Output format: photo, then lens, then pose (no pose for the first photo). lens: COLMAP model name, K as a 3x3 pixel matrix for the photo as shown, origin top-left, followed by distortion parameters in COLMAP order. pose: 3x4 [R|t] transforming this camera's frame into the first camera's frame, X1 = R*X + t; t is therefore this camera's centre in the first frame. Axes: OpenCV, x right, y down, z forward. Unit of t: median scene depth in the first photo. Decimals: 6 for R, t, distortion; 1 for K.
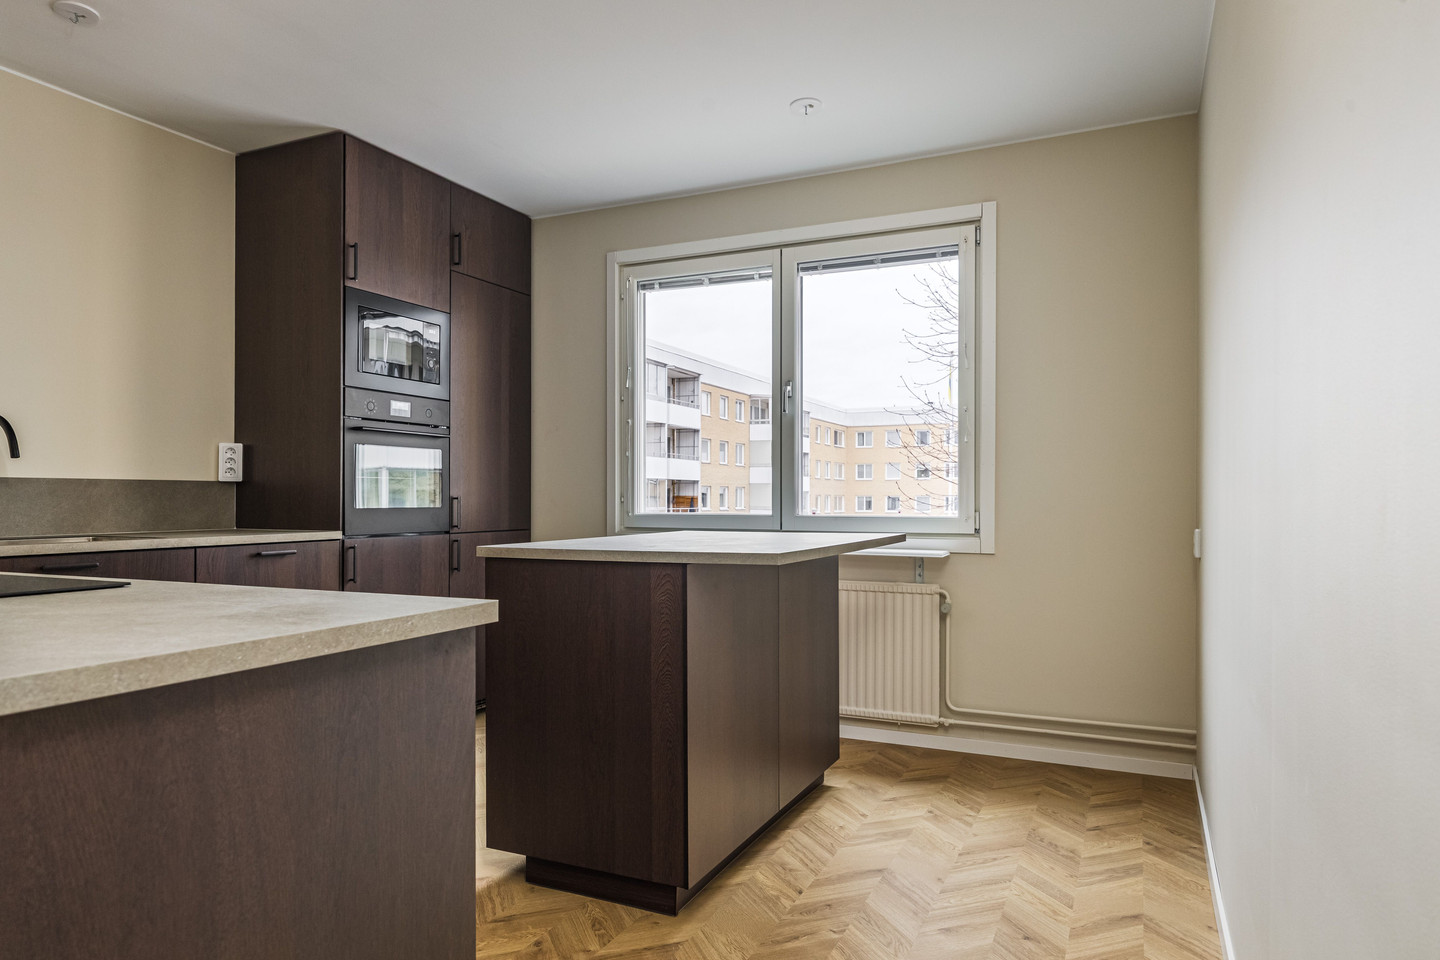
lens RADIAL K [[903.6, 0, 715.0], [0, 903.6, 500.9], [0, 0, 1]] dist [-0.000453, -0.000355]
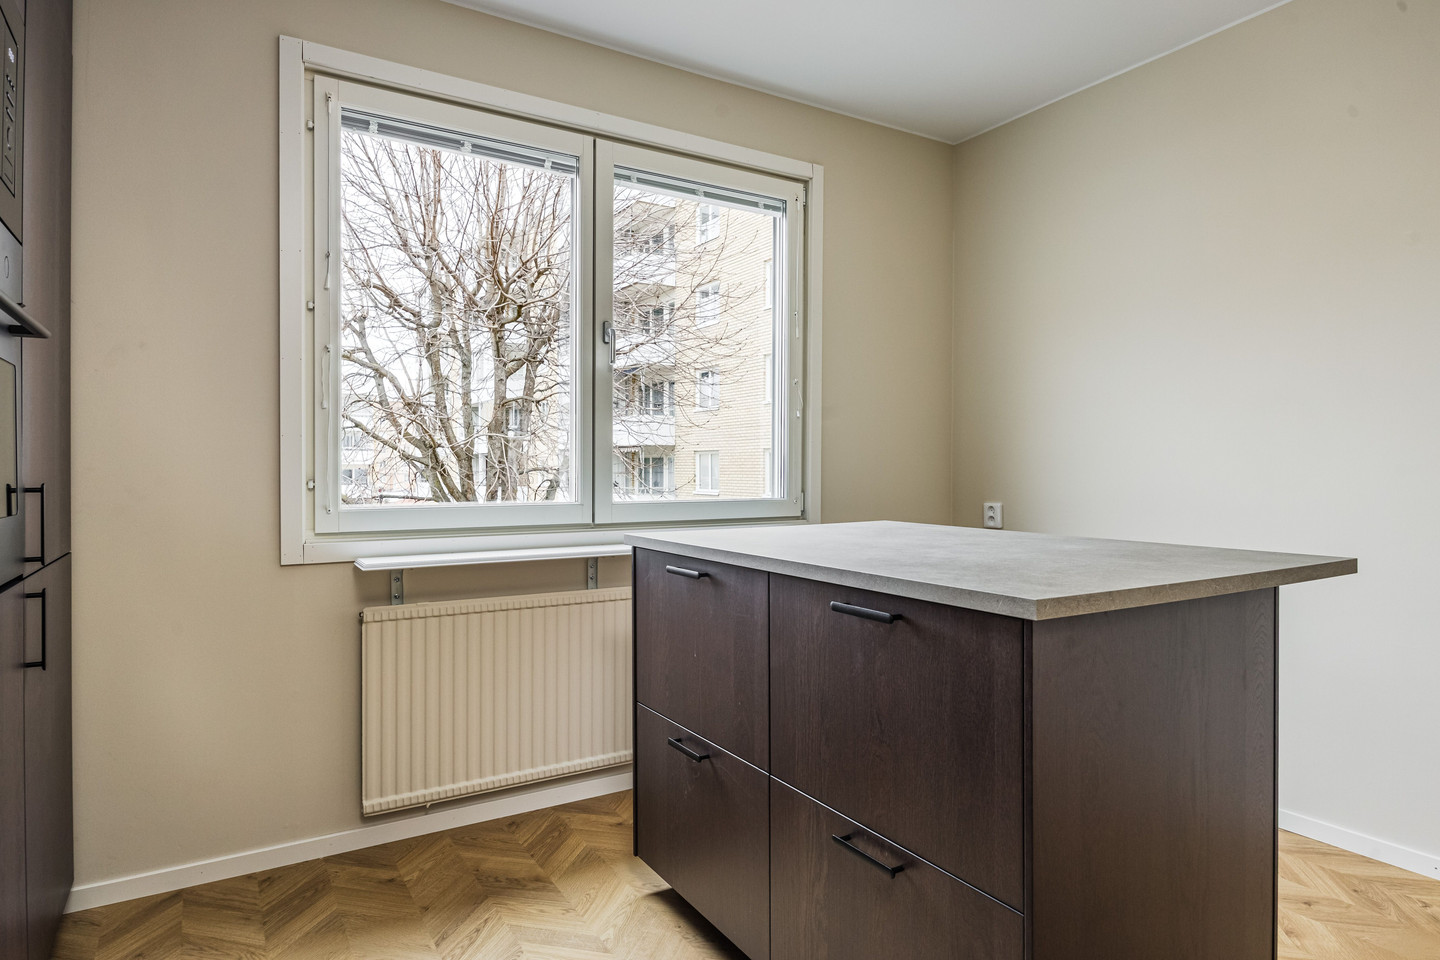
lens RADIAL K [[828.3, 0, 720.0], [0, 828.3, 480.0], [0, 0, 1]] dist [0.002854, 0.000771]
pose [[0.547644, -0.011834, 0.836628, -0.479085], [0.001916, 0.999915, 0.012889, -0.012637], [-0.836709, -0.005456, 0.547620, 0.603662]]
